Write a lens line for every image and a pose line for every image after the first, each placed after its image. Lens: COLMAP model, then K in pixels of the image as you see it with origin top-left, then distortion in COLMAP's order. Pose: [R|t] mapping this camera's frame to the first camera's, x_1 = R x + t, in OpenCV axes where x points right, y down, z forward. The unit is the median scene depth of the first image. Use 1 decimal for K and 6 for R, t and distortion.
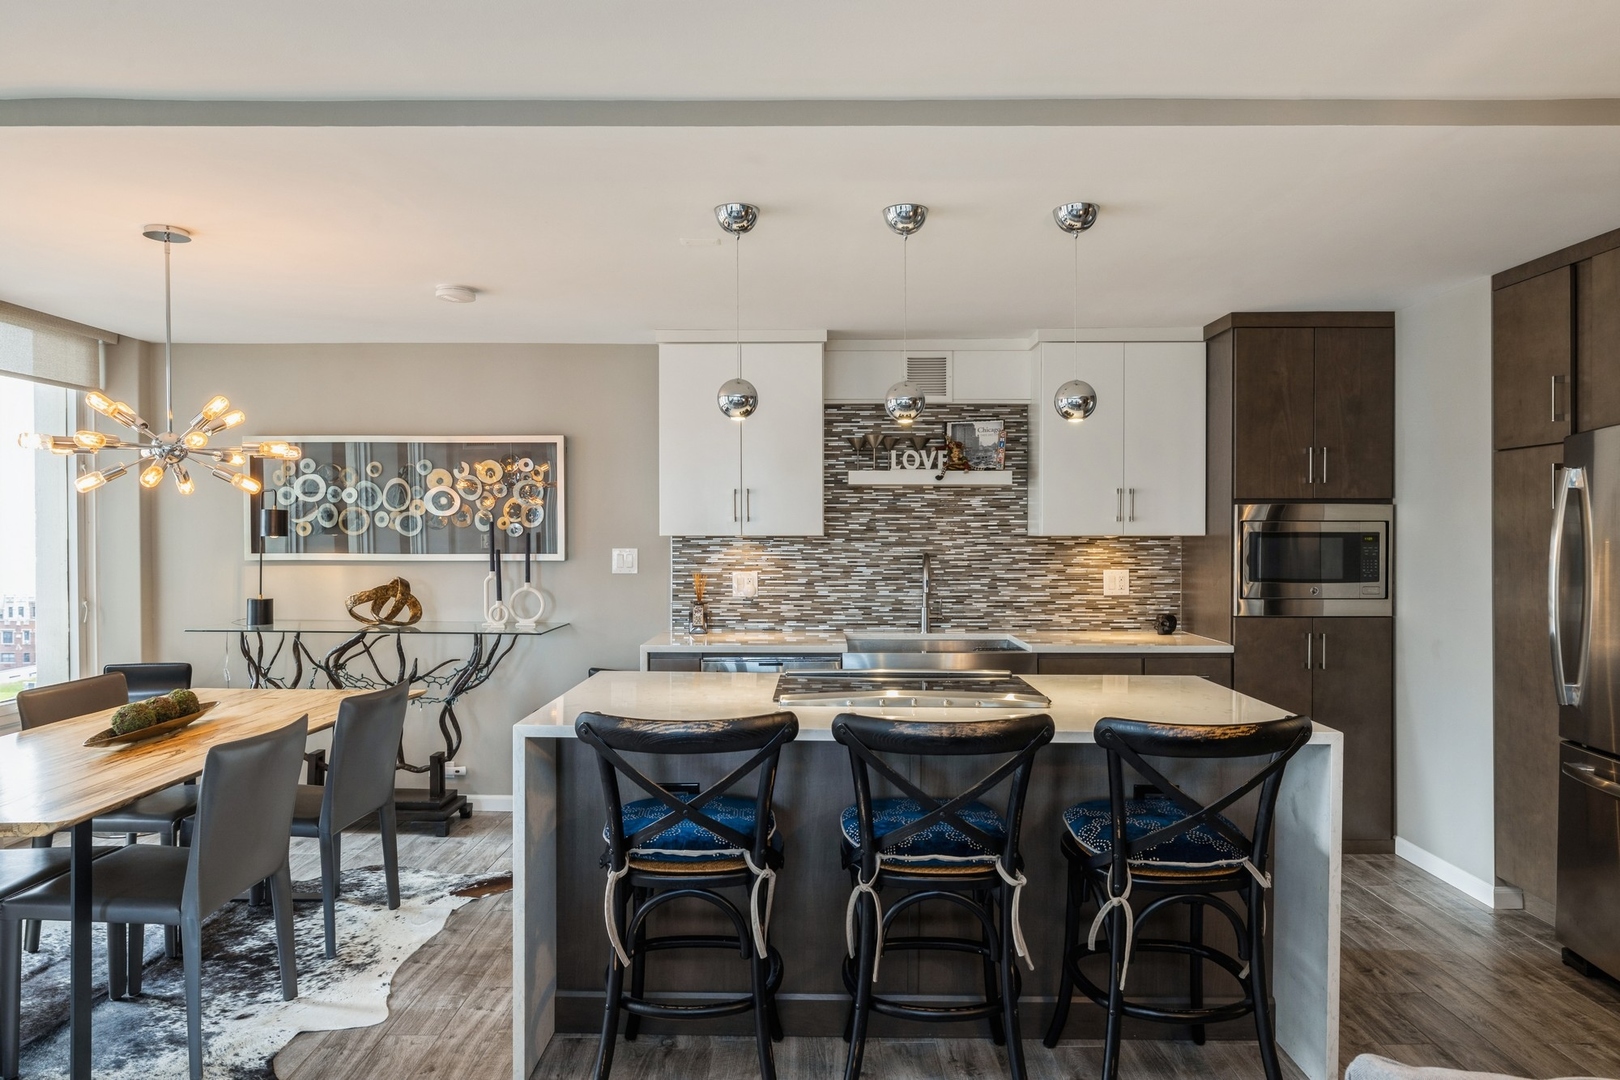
lens RADIAL K [[998.3, 0, 808.2], [0, 998.3, 542.9], [0, 0, 1]] dist [-0.001869, -0.001651]
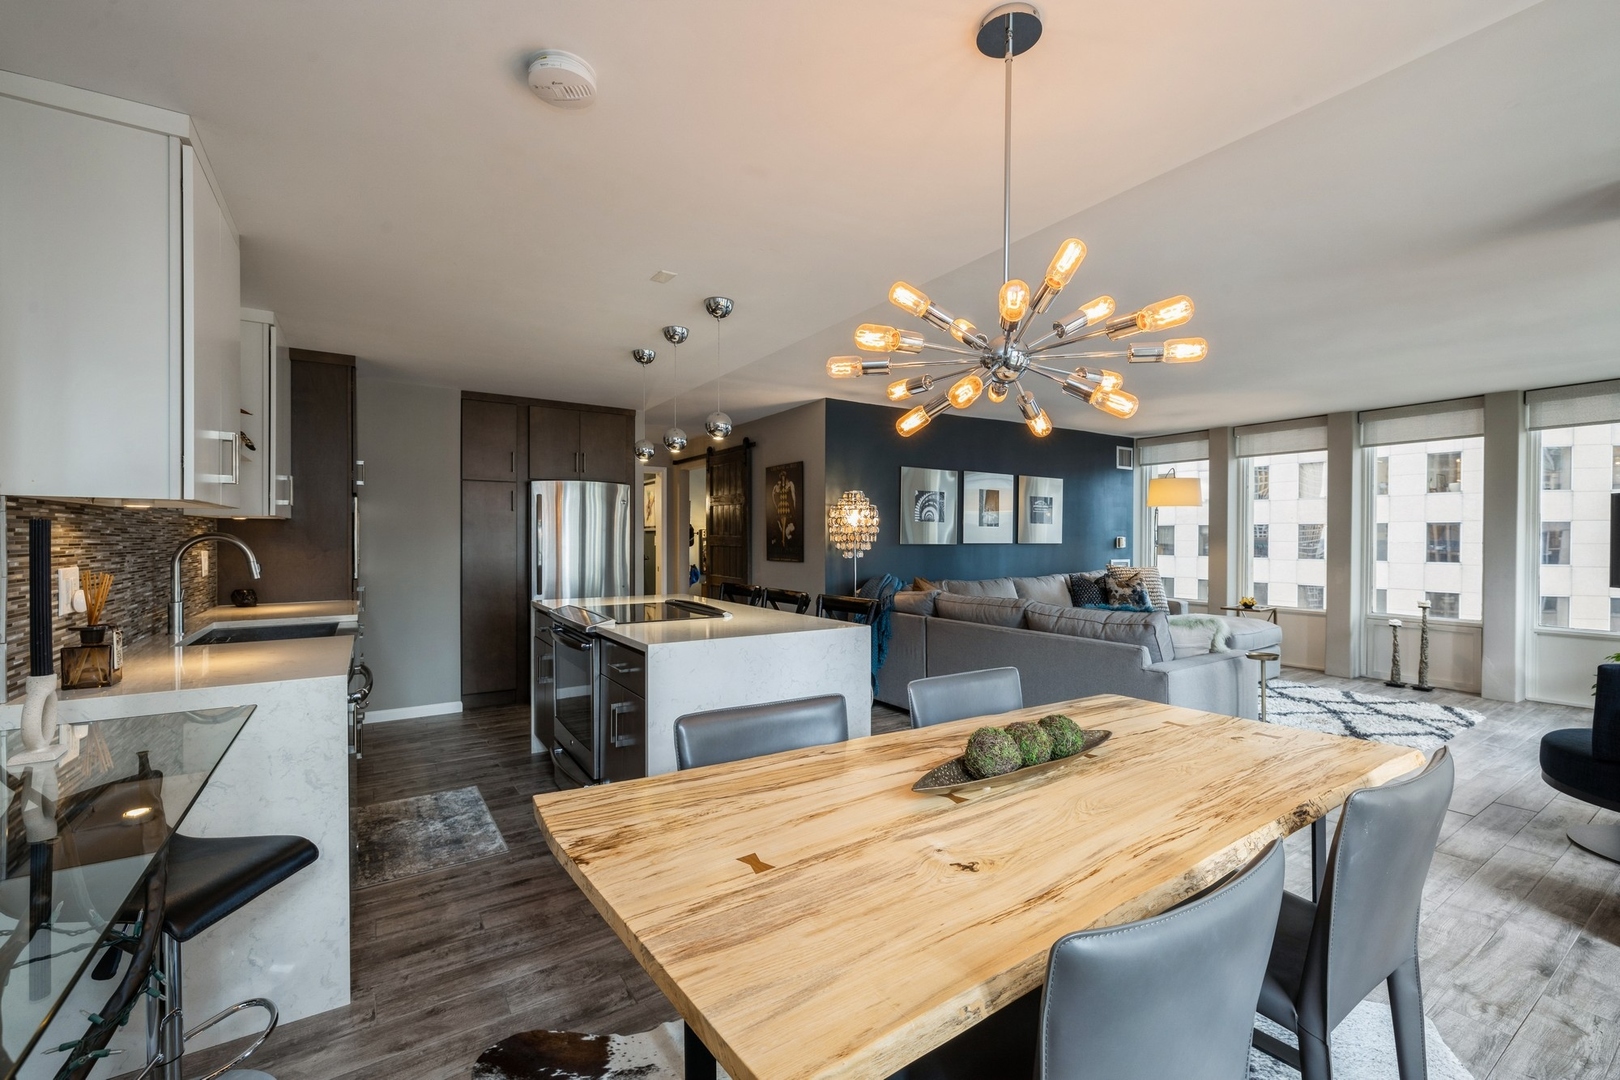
lens RADIAL K [[683.3, 0, 802.2], [0, 683.3, 542.9], [0, 0, 1]] dist [0.001426, -0.000162]
pose [[-0.549611, -0.011347, 0.835344, -0.614066], [0.004536, 0.999852, 0.016566, 0.011392], [-0.835408, 0.012894, -0.549478, 0.890655]]
